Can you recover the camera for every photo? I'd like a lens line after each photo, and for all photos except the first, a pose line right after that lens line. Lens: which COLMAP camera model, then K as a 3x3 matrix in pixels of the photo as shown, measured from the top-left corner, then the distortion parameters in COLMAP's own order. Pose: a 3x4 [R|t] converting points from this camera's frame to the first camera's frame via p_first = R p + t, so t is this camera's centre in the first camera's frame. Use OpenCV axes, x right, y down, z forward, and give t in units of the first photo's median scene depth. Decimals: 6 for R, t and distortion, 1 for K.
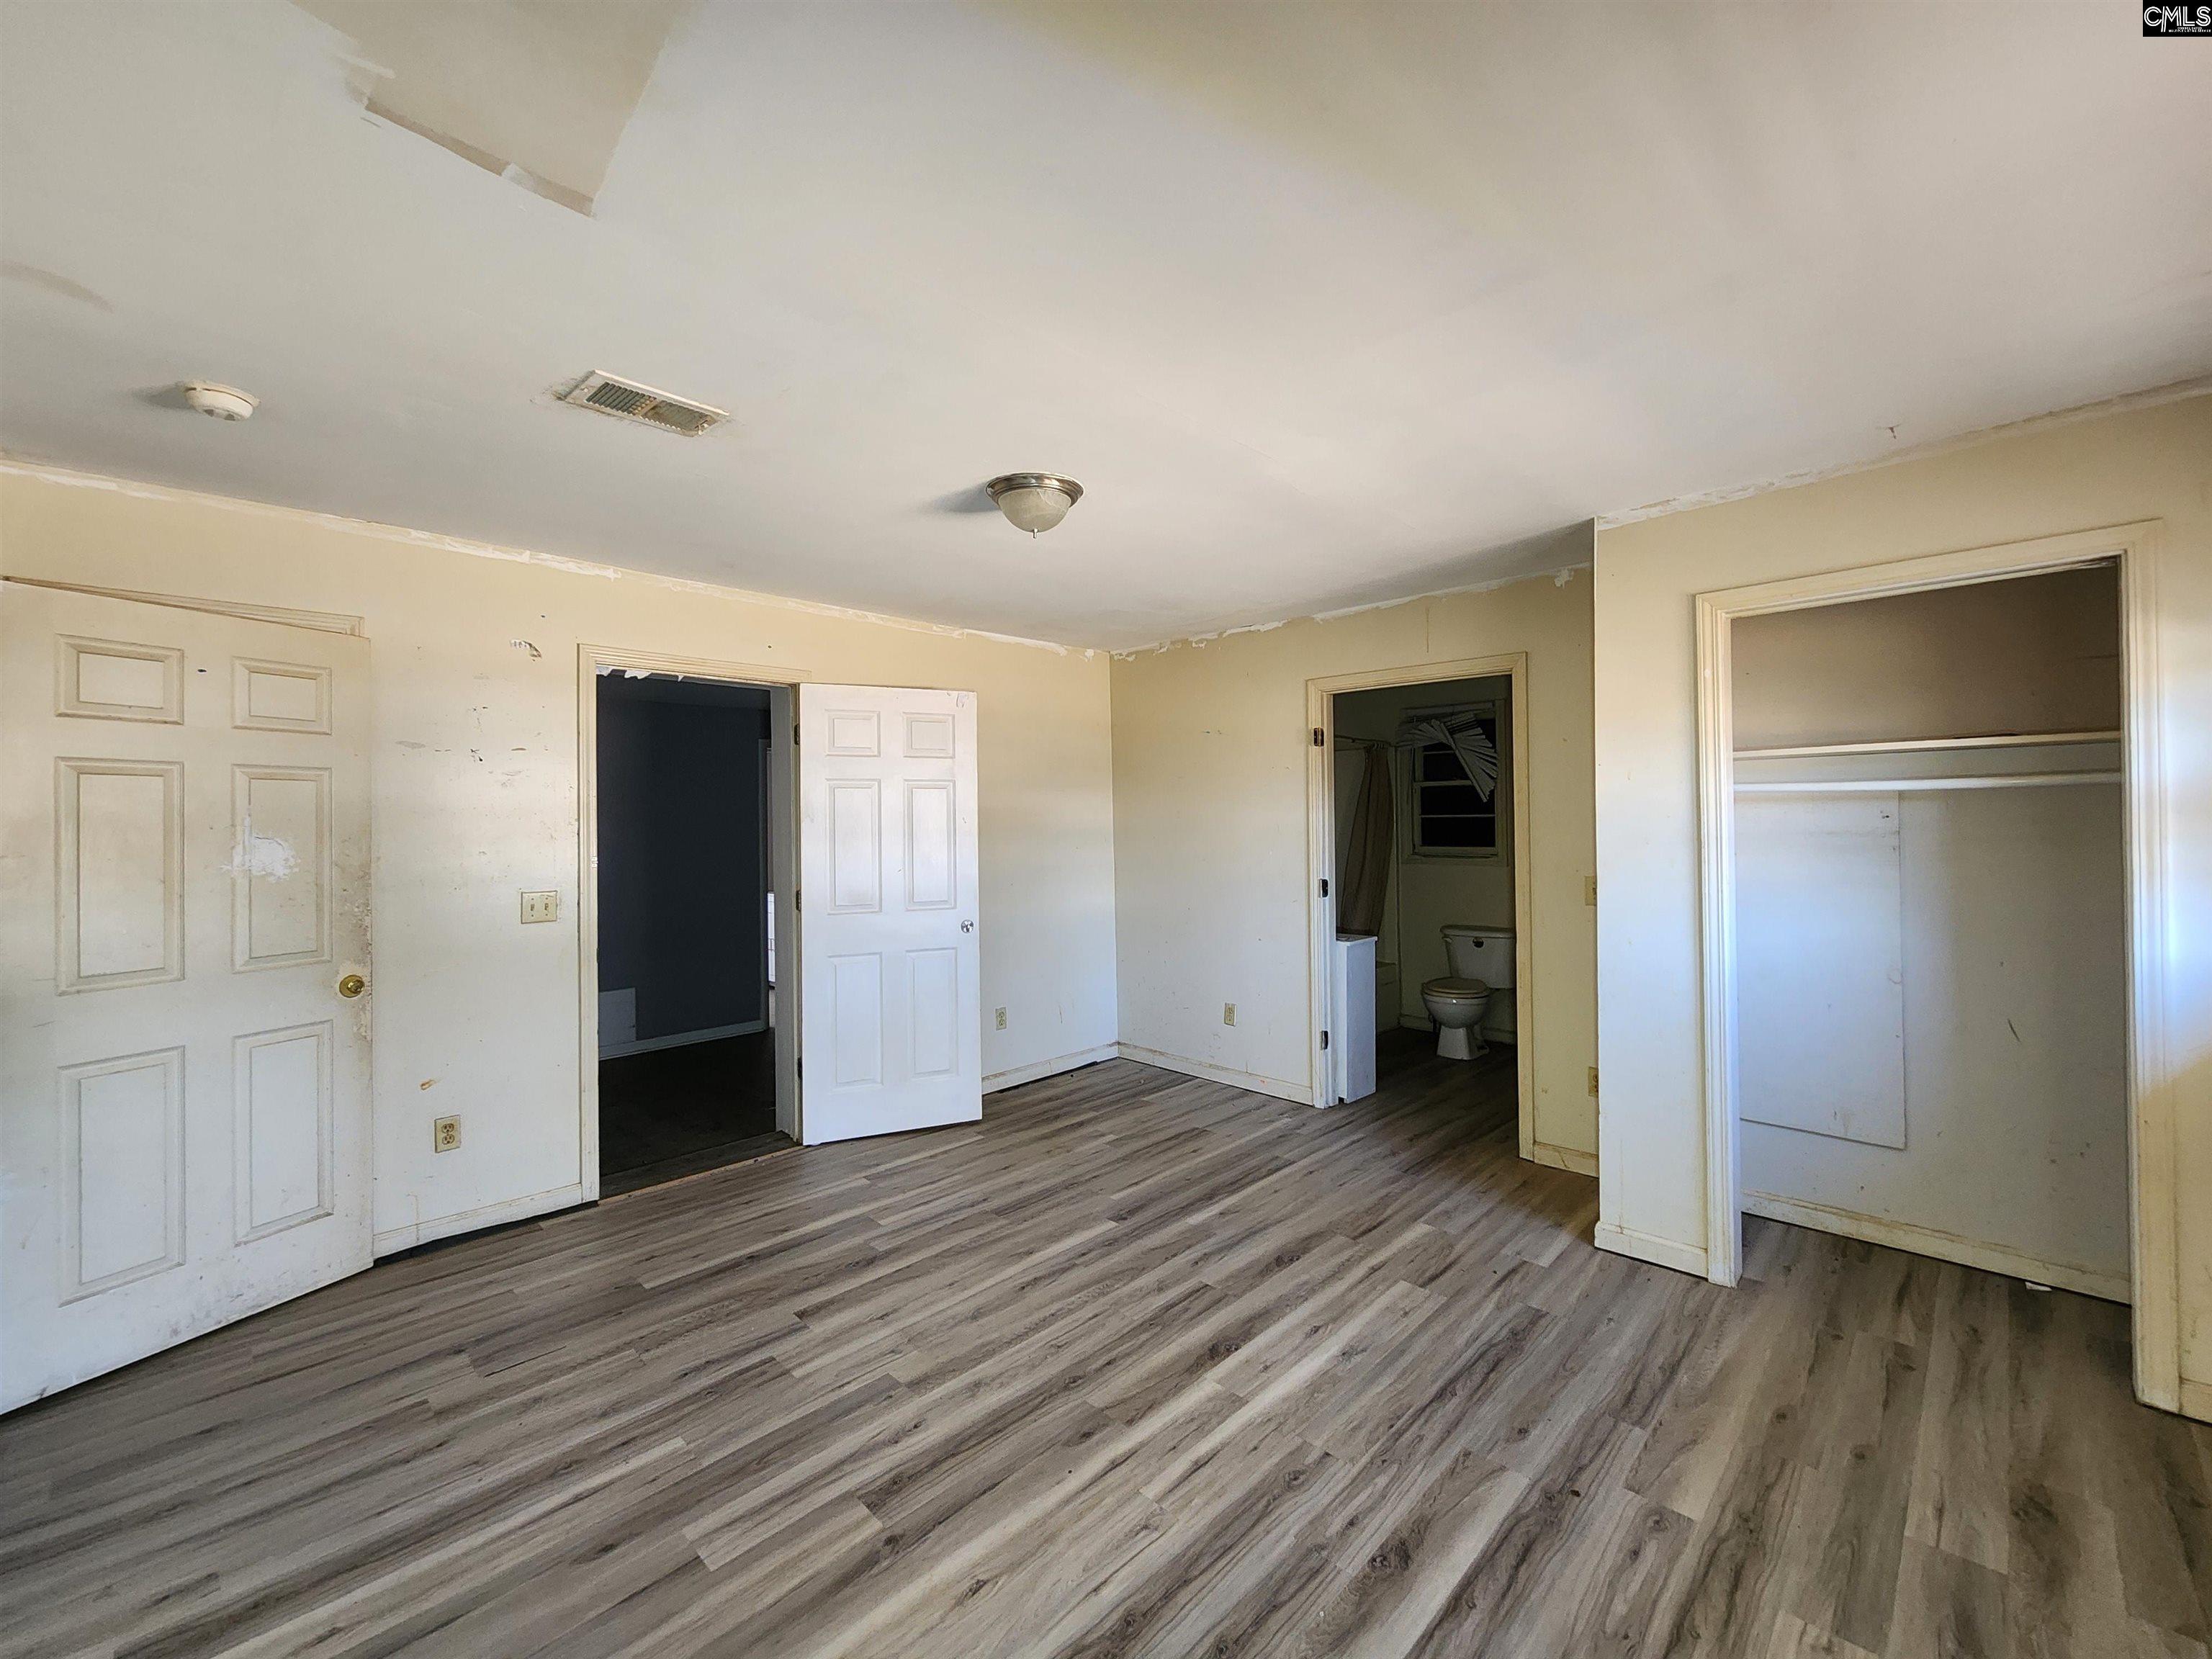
lens RADIAL K [[911.1, 0, 1100.3], [0, 911.1, 814.1], [0, 0, 1]] dist [-0.000208, 0.000443]
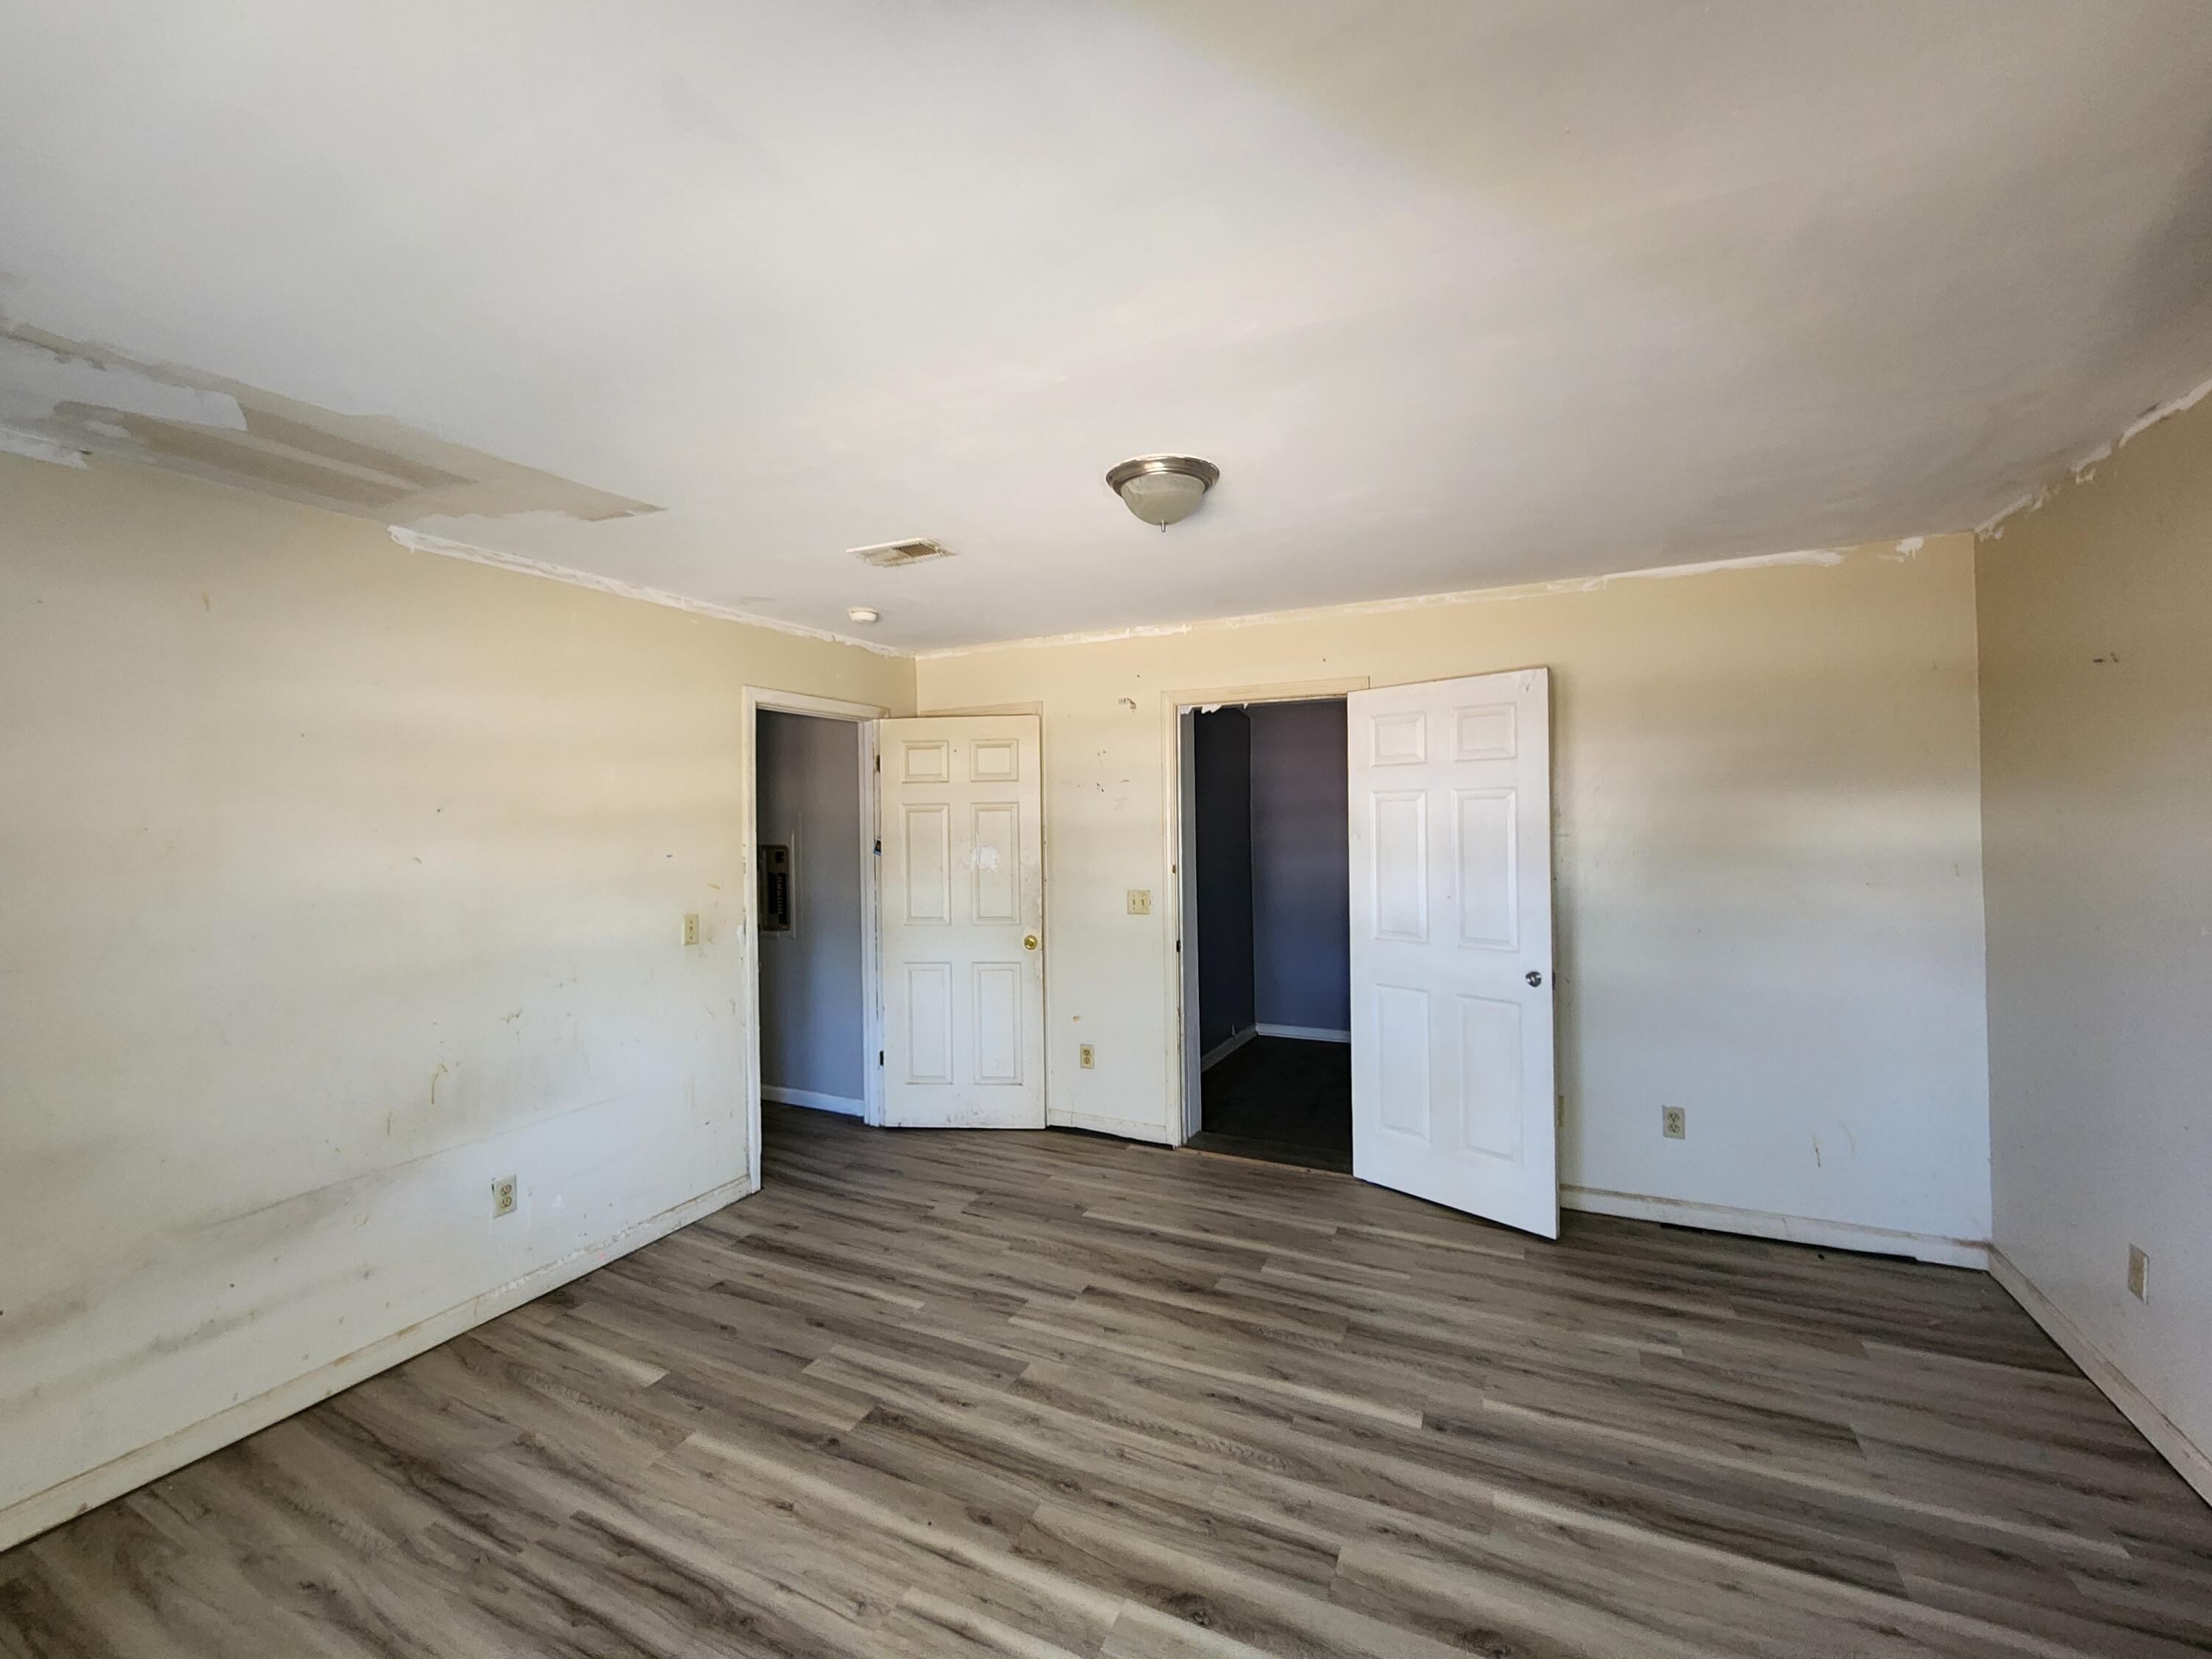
lens RADIAL K [[914.4, 0, 1099.3], [0, 914.4, 810.8], [0, 0, 1]] dist [-0.000120, -0.000530]
pose [[0.324431, -0.001593, -0.945908, 0.681179], [0.017683, 0.999834, 0.004382, -0.039019], [0.945744, -0.018148, 0.324406, 0.608545]]
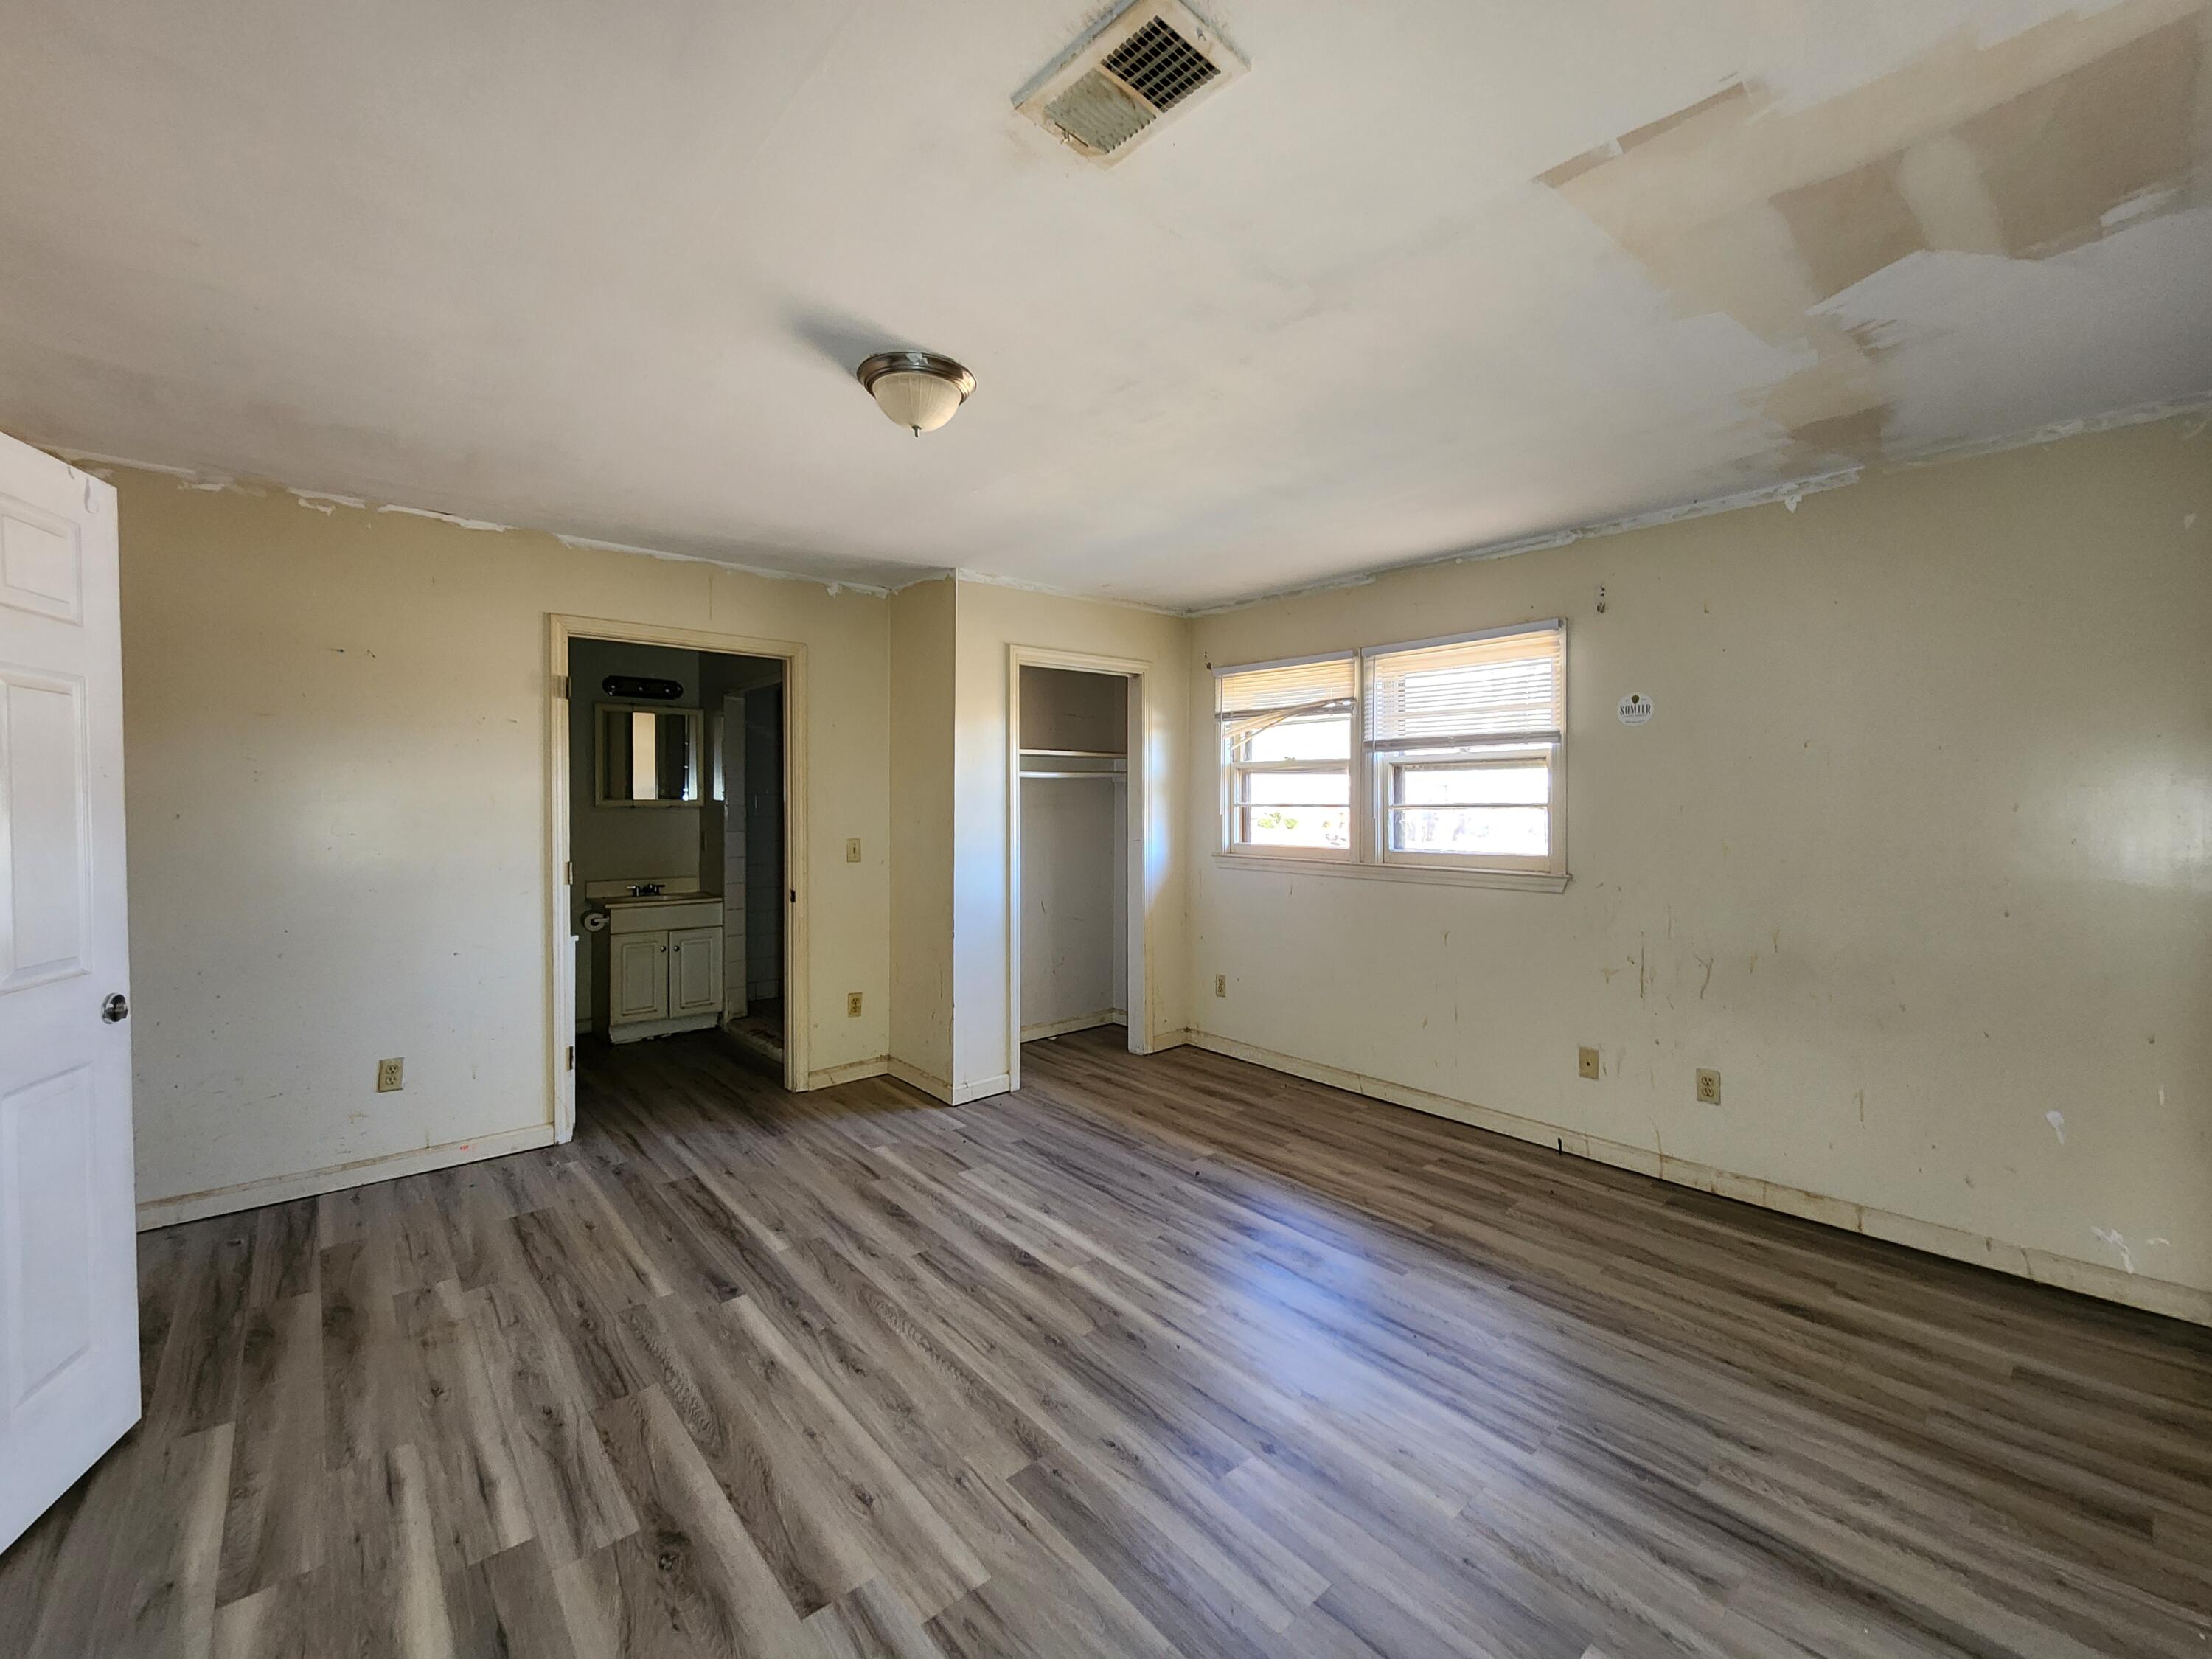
lens RADIAL K [[911.1, 0, 1100.3], [0, 911.1, 814.1], [0, 0, 1]] dist [-0.000208, 0.000443]
pose [[0.070011, -0.003353, 0.997541, -0.827641], [-0.005624, 0.999977, 0.003756, 0.034940], [-0.997530, -0.005873, 0.069990, 0.717604]]
